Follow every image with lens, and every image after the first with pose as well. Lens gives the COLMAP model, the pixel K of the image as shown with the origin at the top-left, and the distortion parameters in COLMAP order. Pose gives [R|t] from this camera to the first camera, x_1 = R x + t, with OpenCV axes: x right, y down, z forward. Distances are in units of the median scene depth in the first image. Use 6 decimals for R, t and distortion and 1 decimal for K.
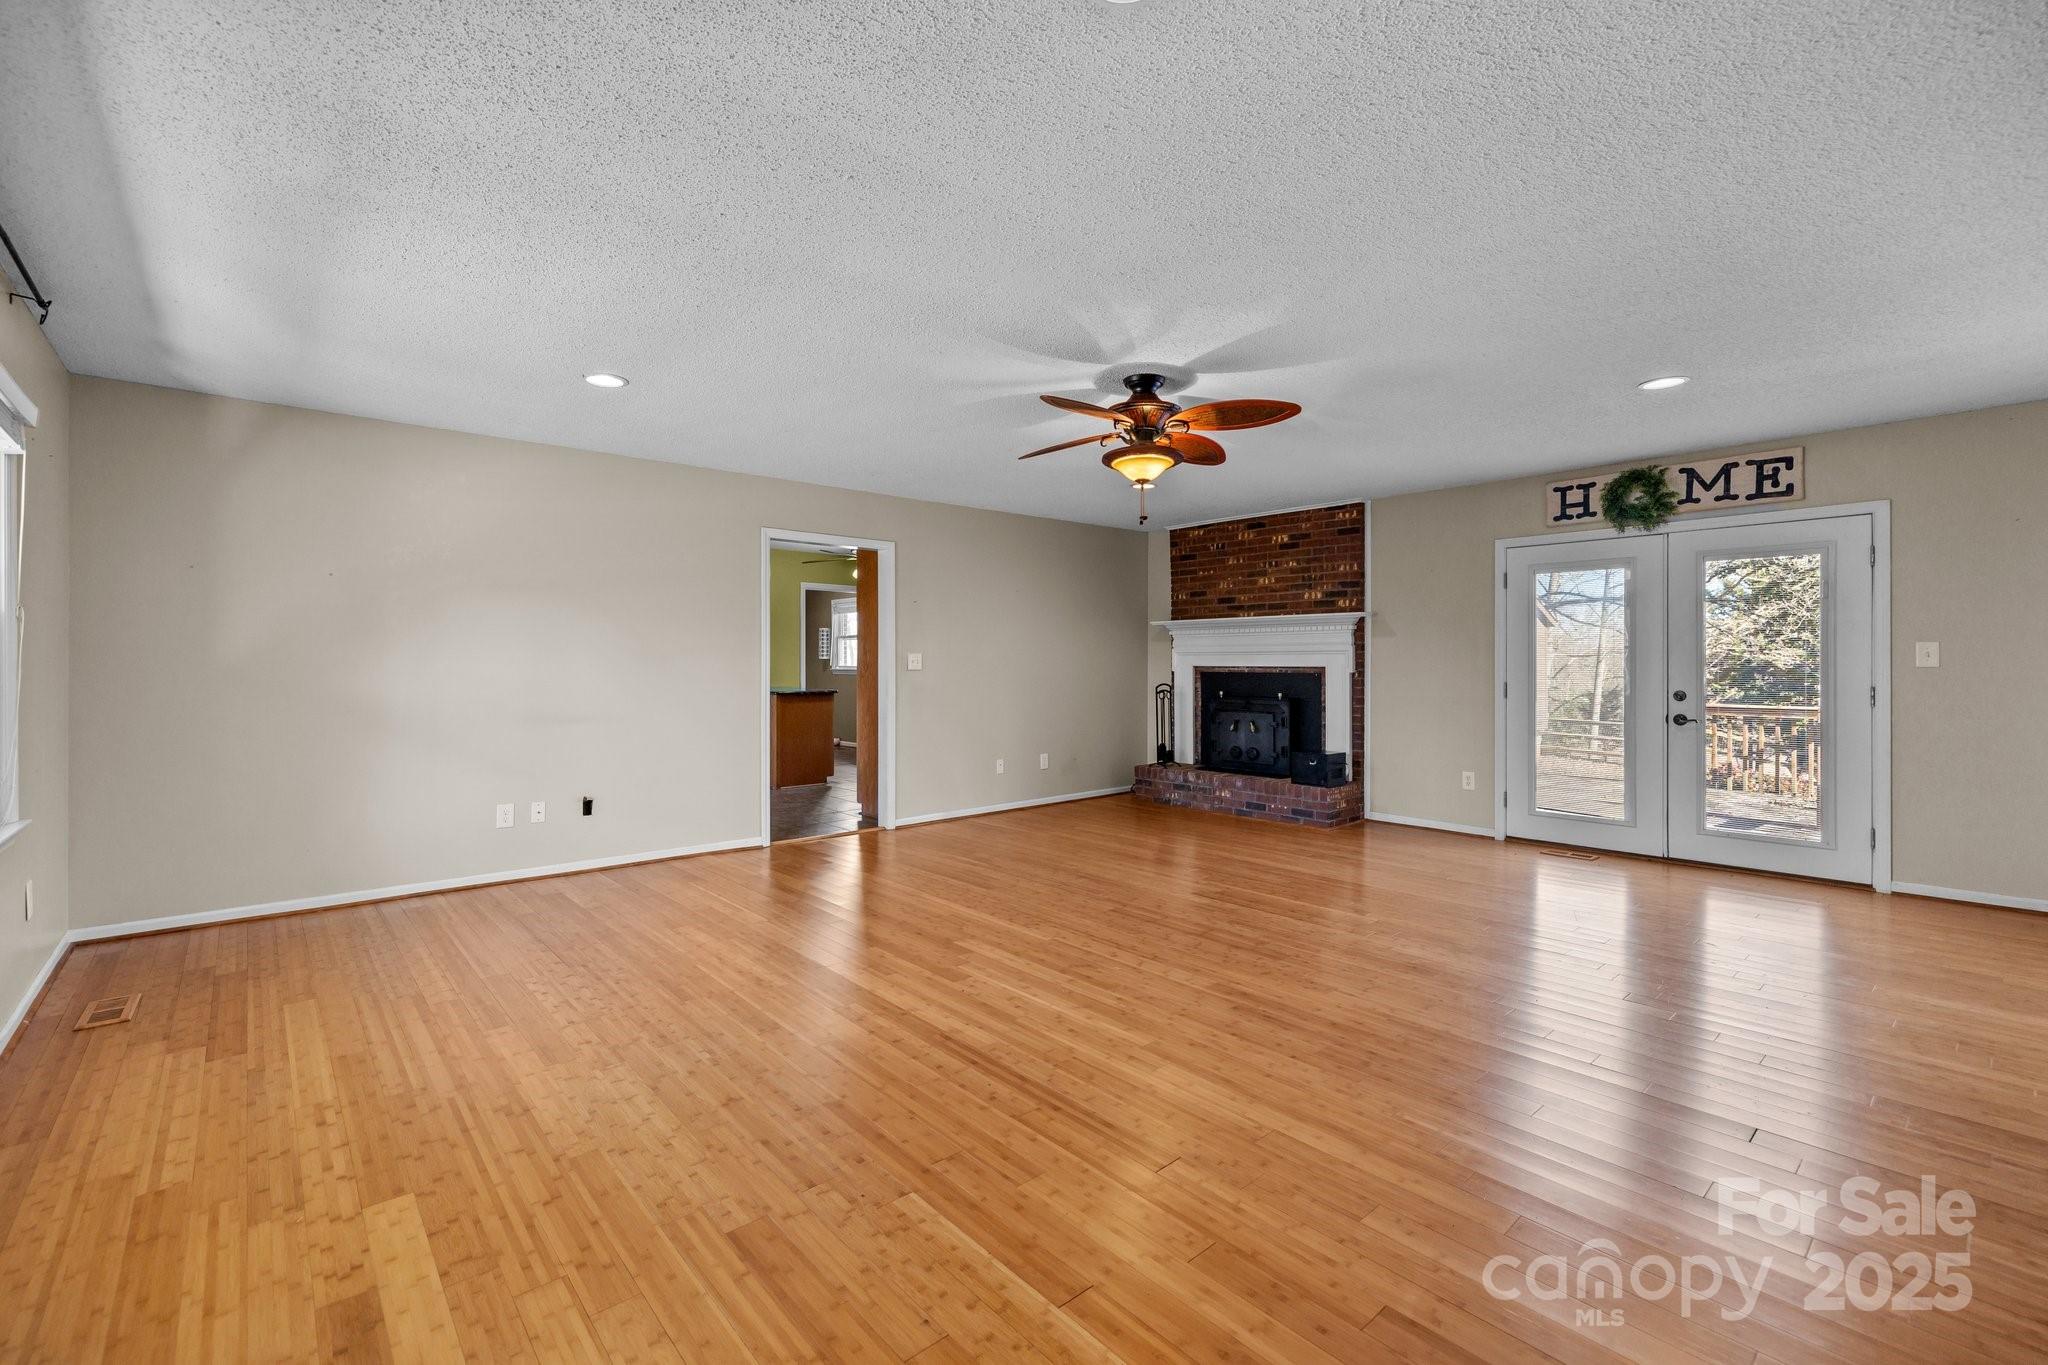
lens RADIAL K [[884.6, 0, 1029.1], [0, 884.6, 655.6], [0, 0, 1]] dist [-0.000594, -0.000209]
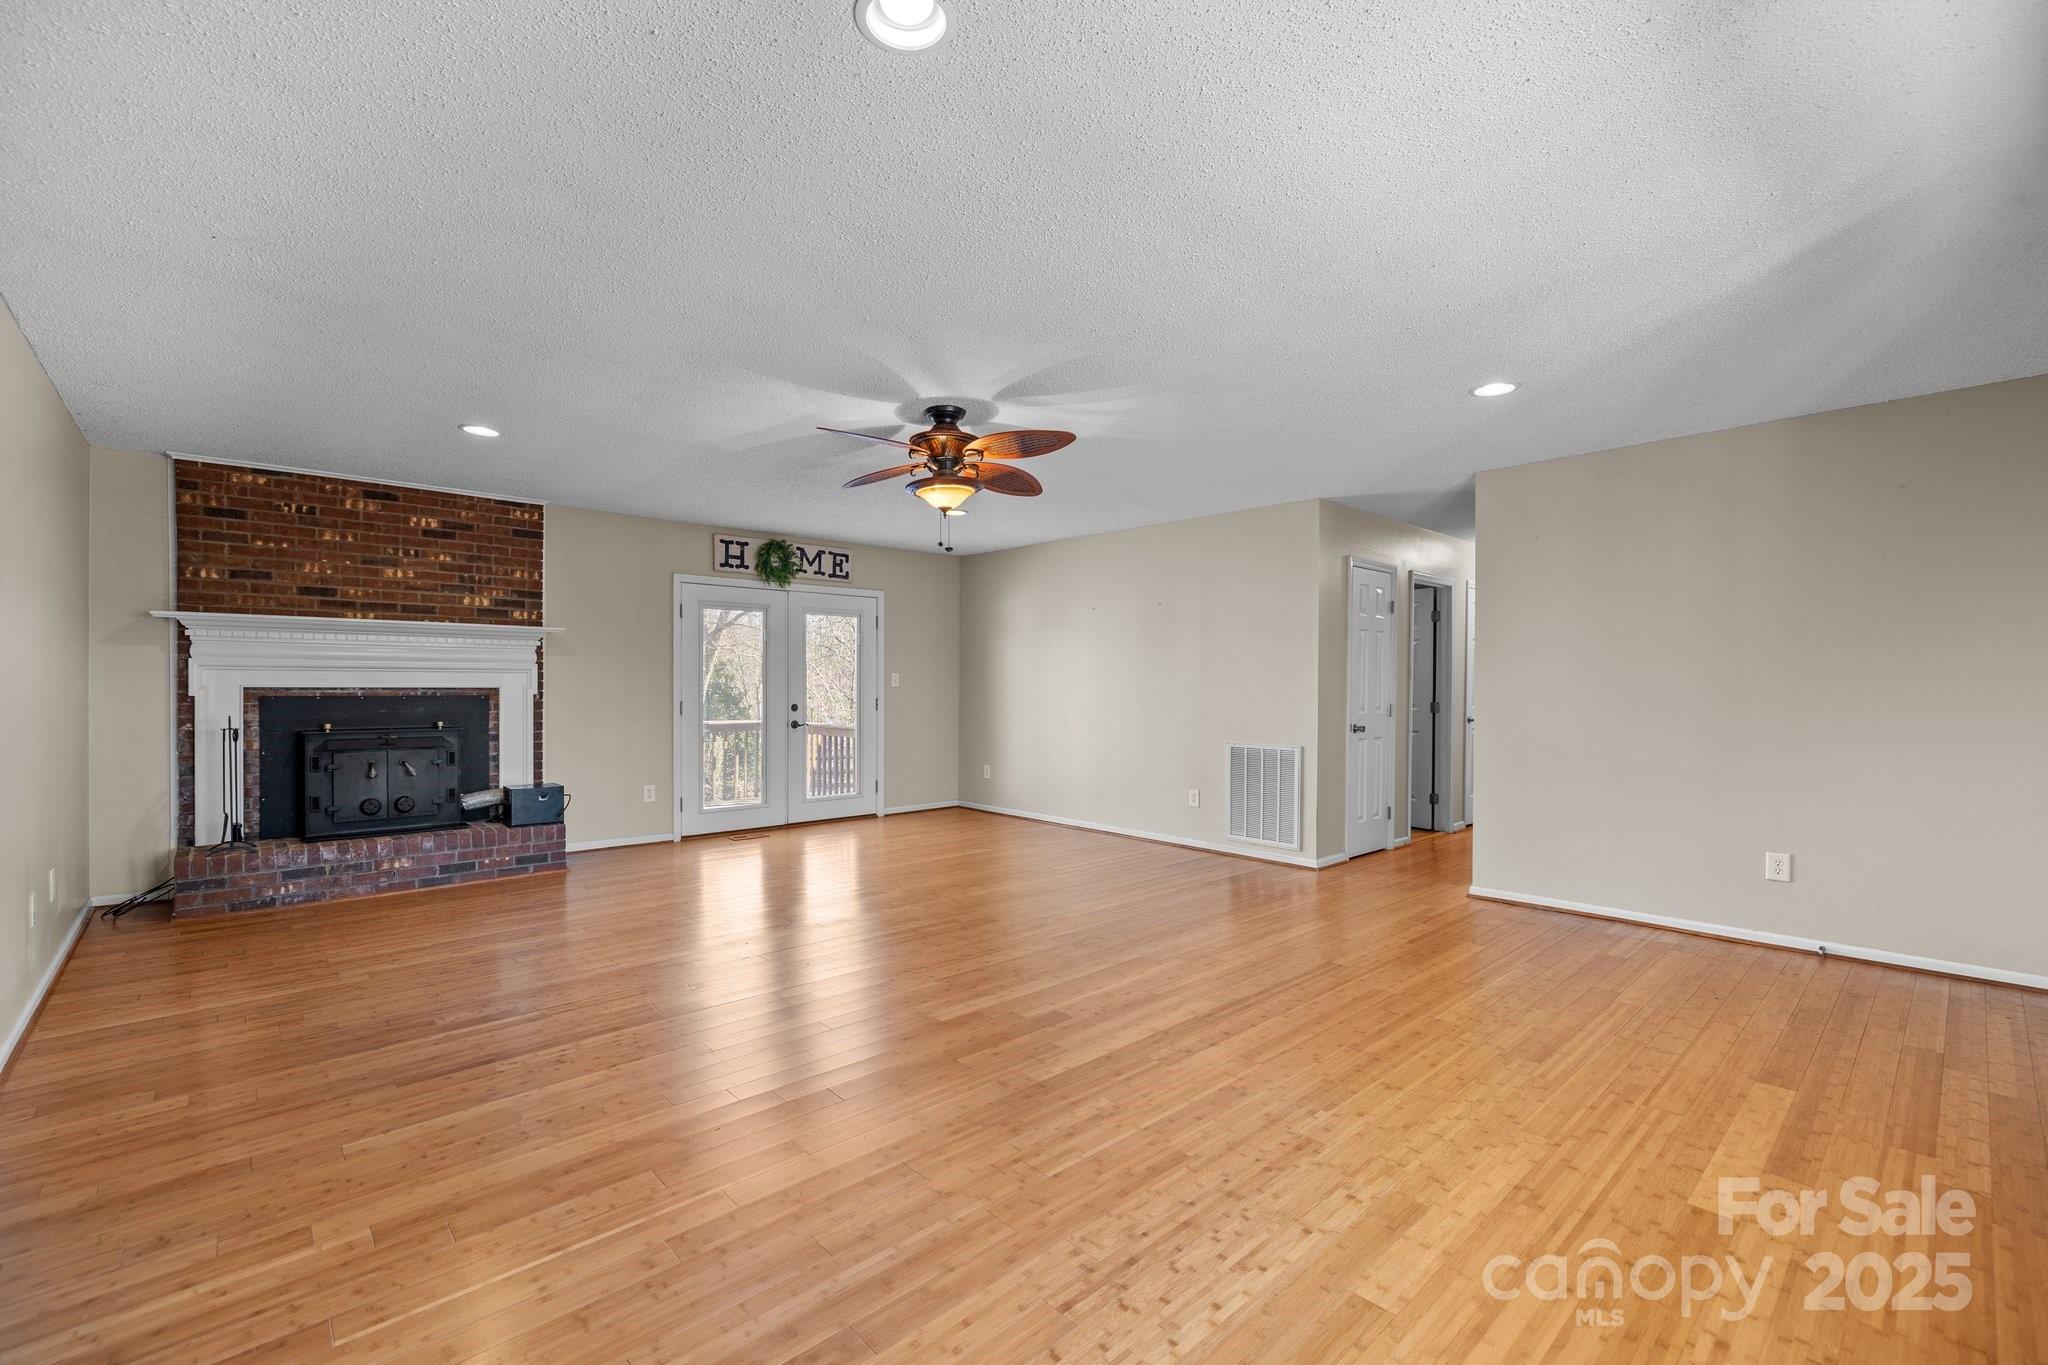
lens RADIAL K [[868.6, 0, 984.8], [0, 868.6, 689.0], [0, 0, 1]] dist [-0.000993, -0.000426]
pose [[0.000701, -0.004652, 0.999989, -0.619316], [-0.011897, 0.999918, 0.004660, 0.005402], [-0.999929, -0.011901, 0.000645, 0.662680]]
